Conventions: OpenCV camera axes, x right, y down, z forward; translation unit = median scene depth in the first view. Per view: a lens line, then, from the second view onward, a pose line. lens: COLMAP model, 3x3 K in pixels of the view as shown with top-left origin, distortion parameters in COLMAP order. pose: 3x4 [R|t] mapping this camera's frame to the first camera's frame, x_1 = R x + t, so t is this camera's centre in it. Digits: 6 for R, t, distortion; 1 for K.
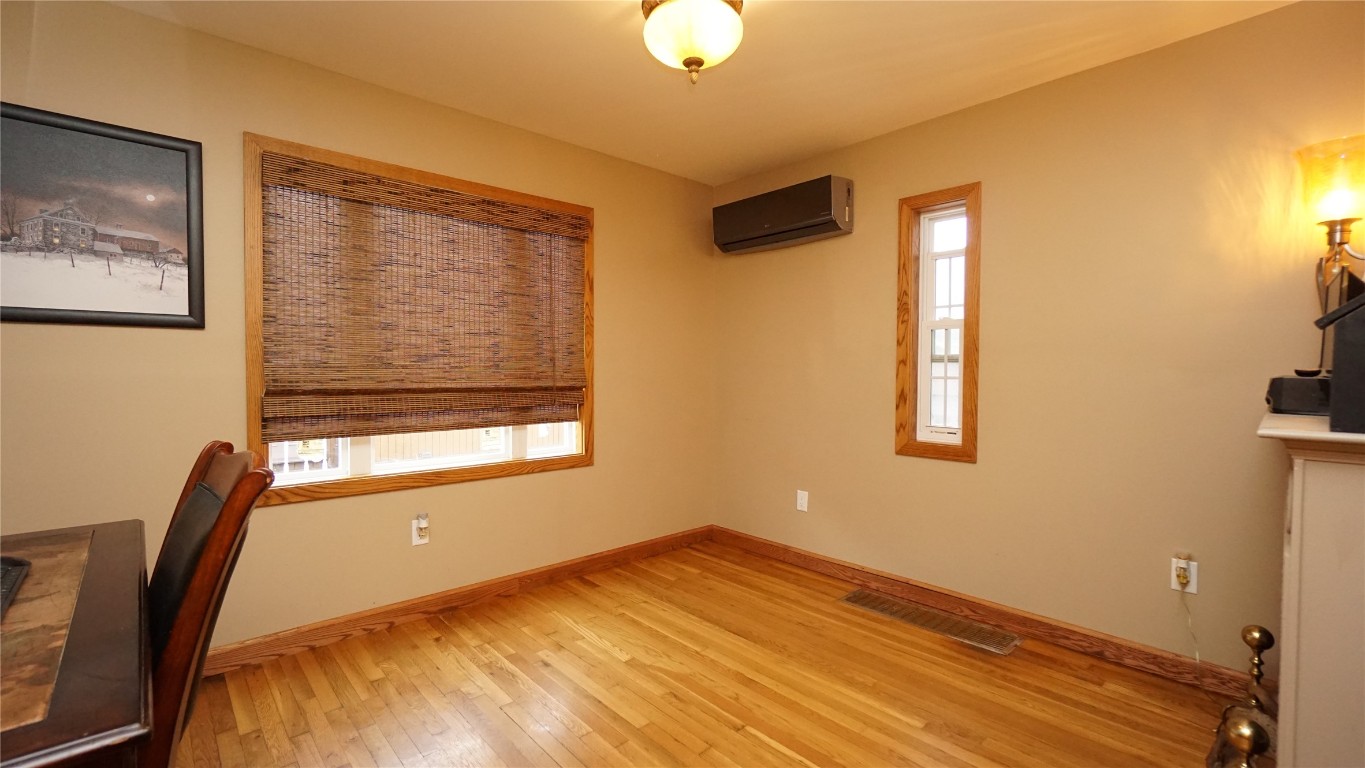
lens RADIAL K [[587.9, 0, 675.6], [0, 587.9, 384.8], [0, 0, 1]] dist [-0.004393, 0.001197]
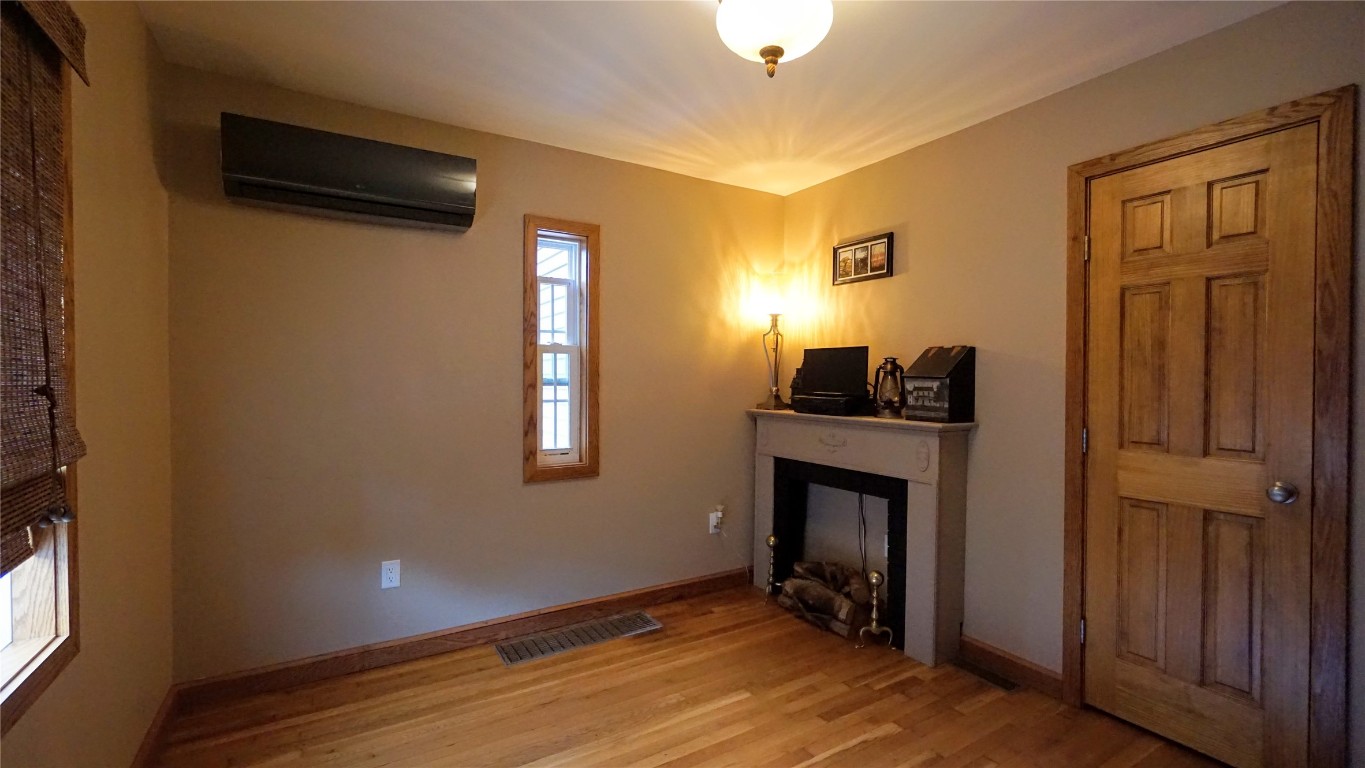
lens RADIAL K [[587.9, 0, 675.6], [0, 587.9, 384.8], [0, 0, 1]] dist [-0.004393, 0.001197]
pose [[0.192761, -0.017101, 0.981097, -0.585534], [0.026295, 0.999579, 0.012257, -0.053786], [-0.980893, 0.023435, 0.193129, 0.675741]]
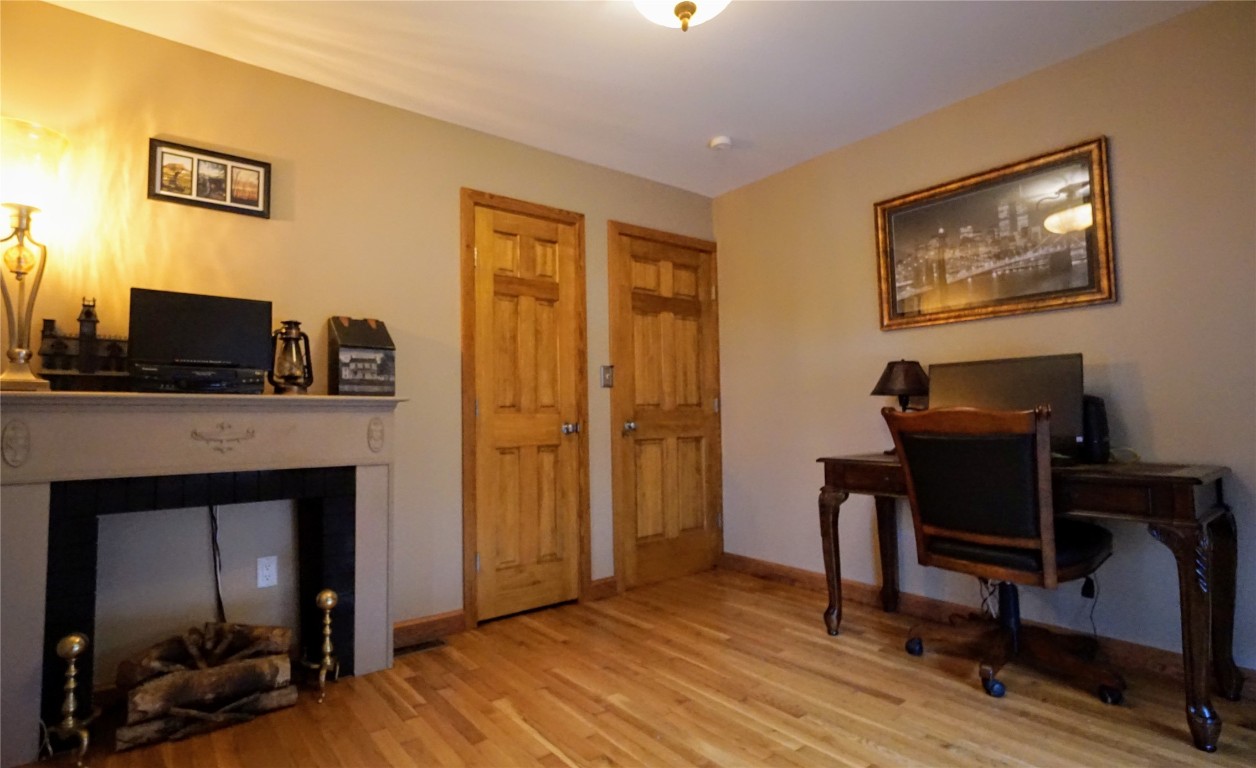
lens RADIAL K [[598.8, 0, 567.9], [0, 598.8, 382.7], [0, 0, 1]] dist [0.000066, 0.000424]
pose [[-0.993019, 0.013911, 0.117131, 0.076426], [0.010948, 0.999604, -0.025904, 0.038739], [-0.117445, -0.024440, -0.992779, 1.332843]]
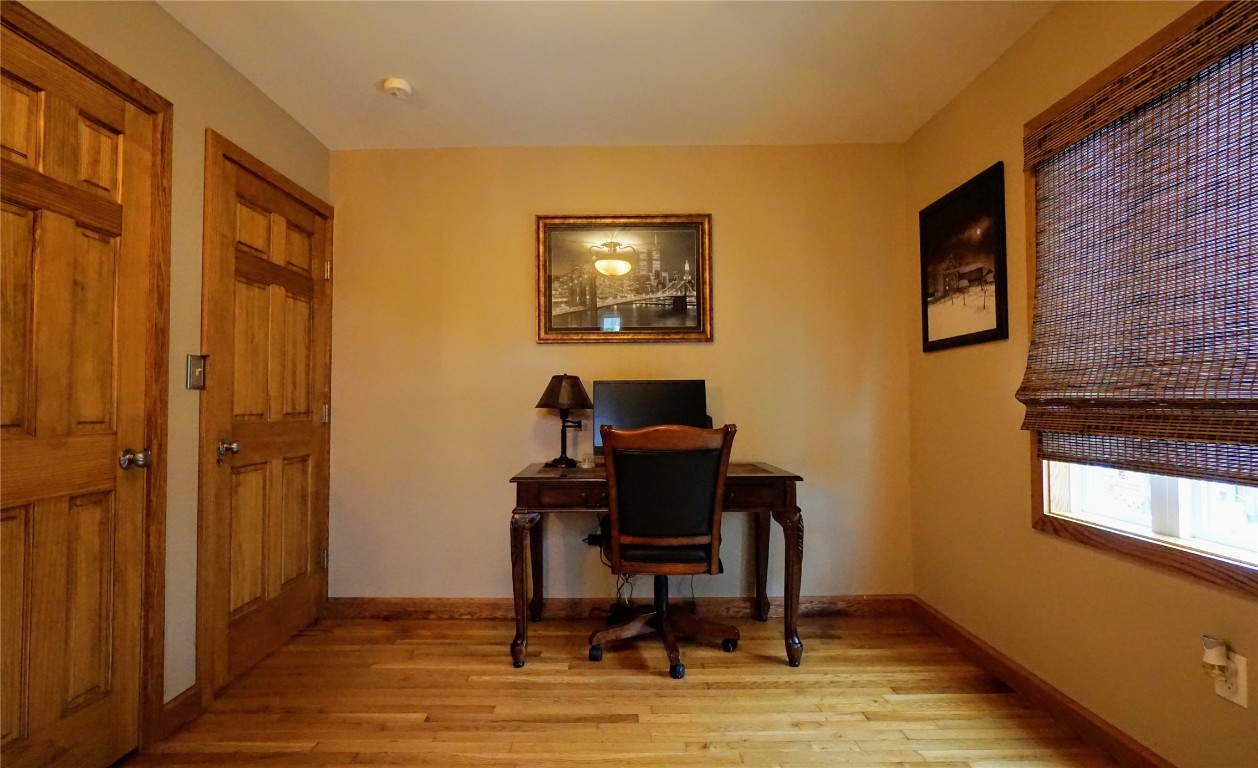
lens RADIAL K [[585.9, 0, 615.1], [0, 585.9, 383.0], [0, 0, 1]] dist [-0.002792, 0.000155]
pose [[-0.682395, -0.027406, -0.730470, 0.338354], [-0.019331, 0.999624, -0.019446, 0.012198], [0.730728, 0.000851, -0.682668, 1.006146]]
